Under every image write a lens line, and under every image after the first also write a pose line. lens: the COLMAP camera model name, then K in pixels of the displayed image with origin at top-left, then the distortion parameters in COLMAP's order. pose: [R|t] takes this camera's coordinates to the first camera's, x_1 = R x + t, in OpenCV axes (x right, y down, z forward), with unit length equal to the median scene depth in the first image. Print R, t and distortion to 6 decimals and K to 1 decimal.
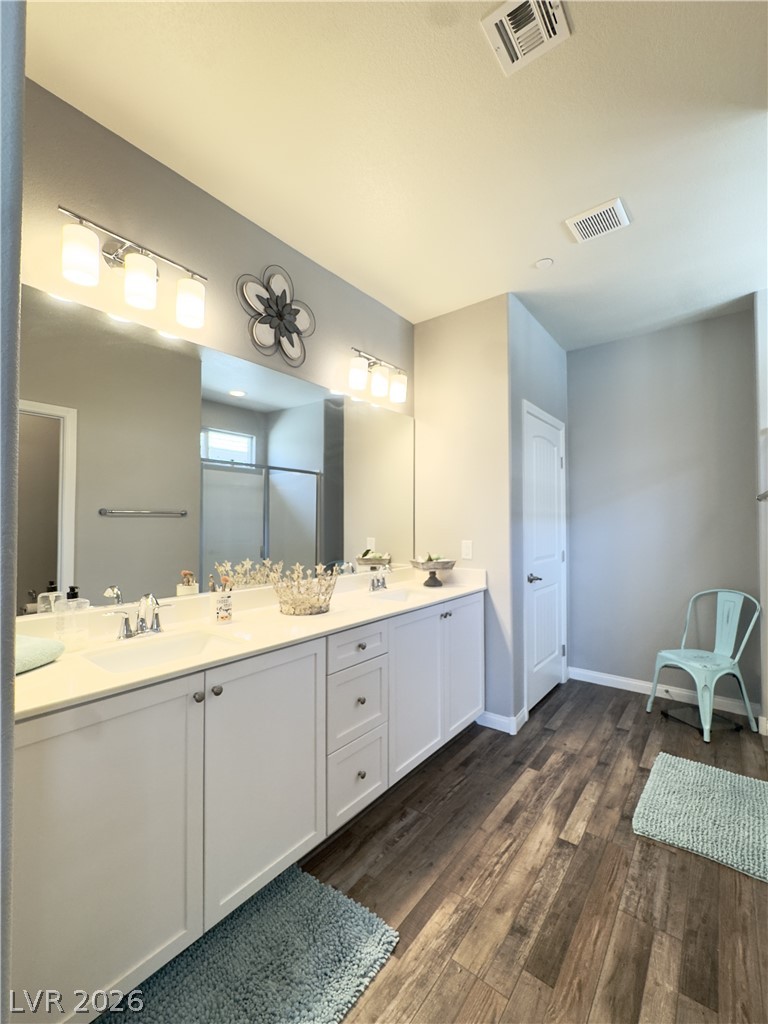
lens RADIAL K [[429.8, 0, 386.0], [0, 429.8, 512.5], [0, 0, 1]] dist [-0.003319, 0.000368]
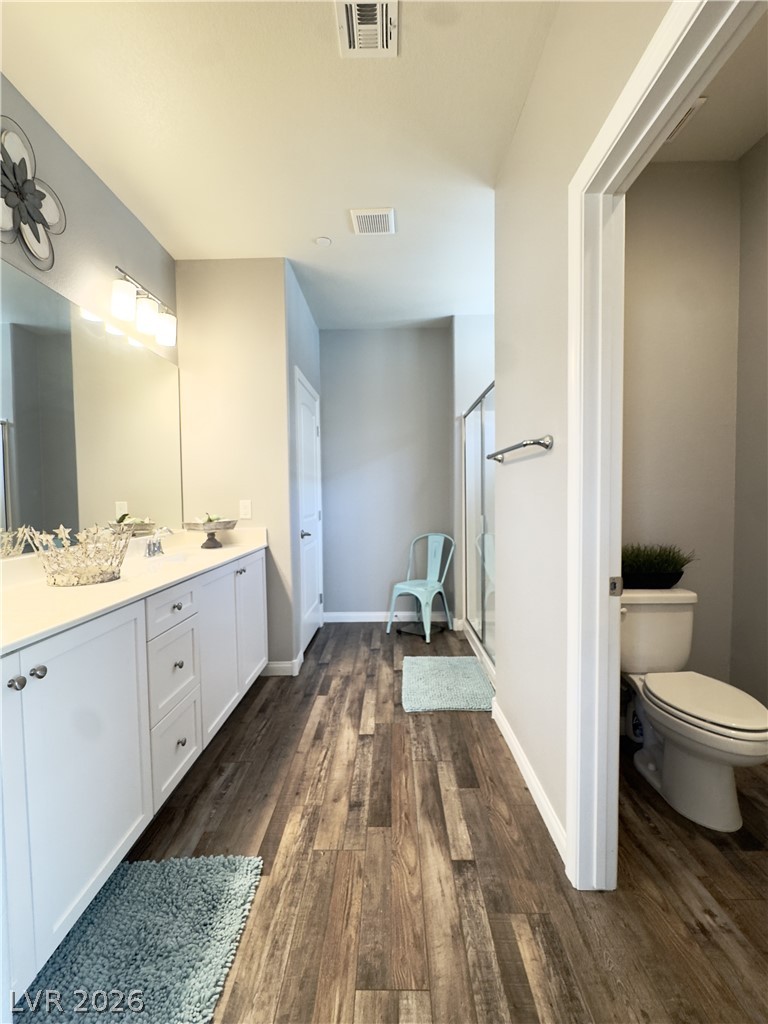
lens RADIAL K [[430.9, 0, 384.5], [0, 430.9, 510.8], [0, 0, 1]] dist [-0.000394, 0.000336]
pose [[0.797494, -0.031617, 0.602497, -0.271212], [-0.000920, 0.998561, 0.053618, 0.061572], [-0.603326, -0.043315, 0.796318, 0.010339]]
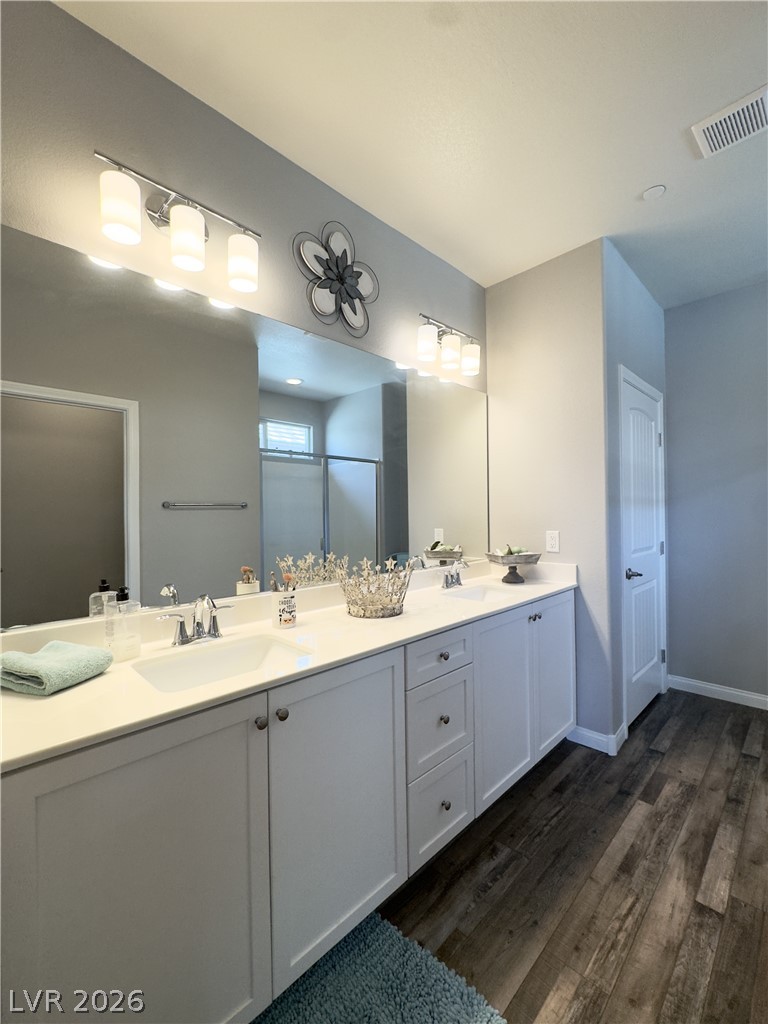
lens RADIAL K [[428.7, 0, 386.0], [0, 428.7, 512.9], [0, 0, 1]] dist [-0.003191, 0.000543]
pose [[0.992075, -0.013367, -0.124930, -0.065166], [0.016134, 0.999646, 0.021164, 0.008568], [0.124603, -0.023012, 0.991940, 0.161679]]
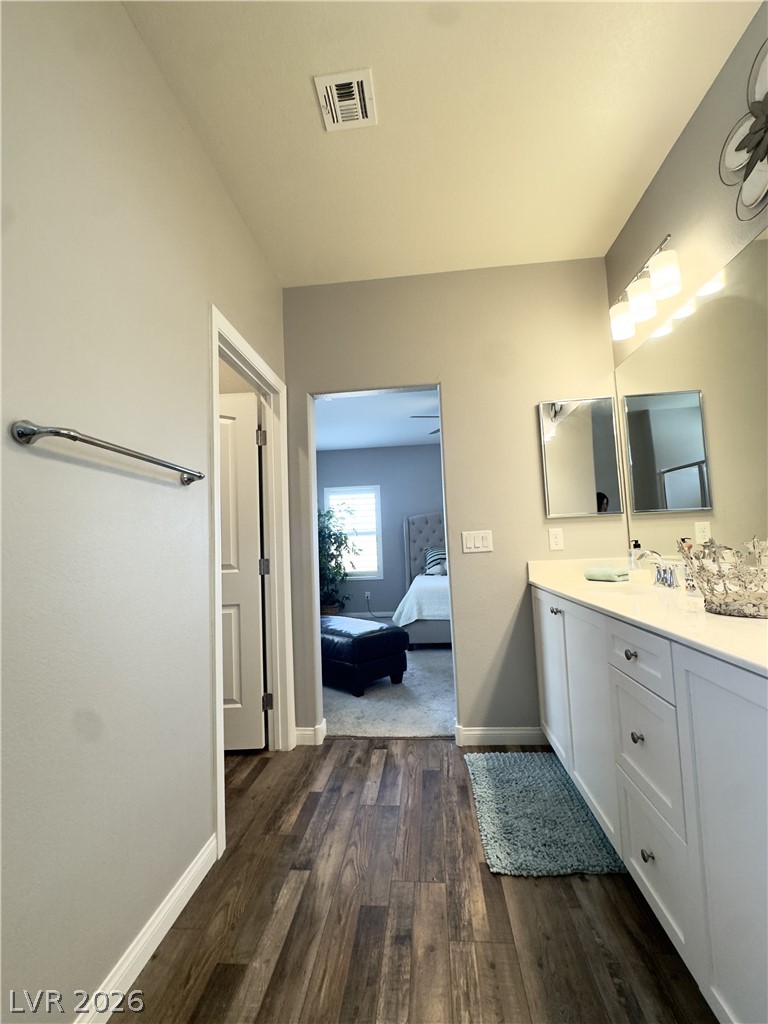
lens RADIAL K [[435.7, 0, 385.4], [0, 435.7, 512.7], [0, 0, 1]] dist [-0.004130, 0.000363]
pose [[-0.844913, -0.007795, -0.534847, 0.676312], [0.052698, 0.993817, -0.097732, 0.147728], [0.532302, -0.110760, -0.839278, 1.492752]]
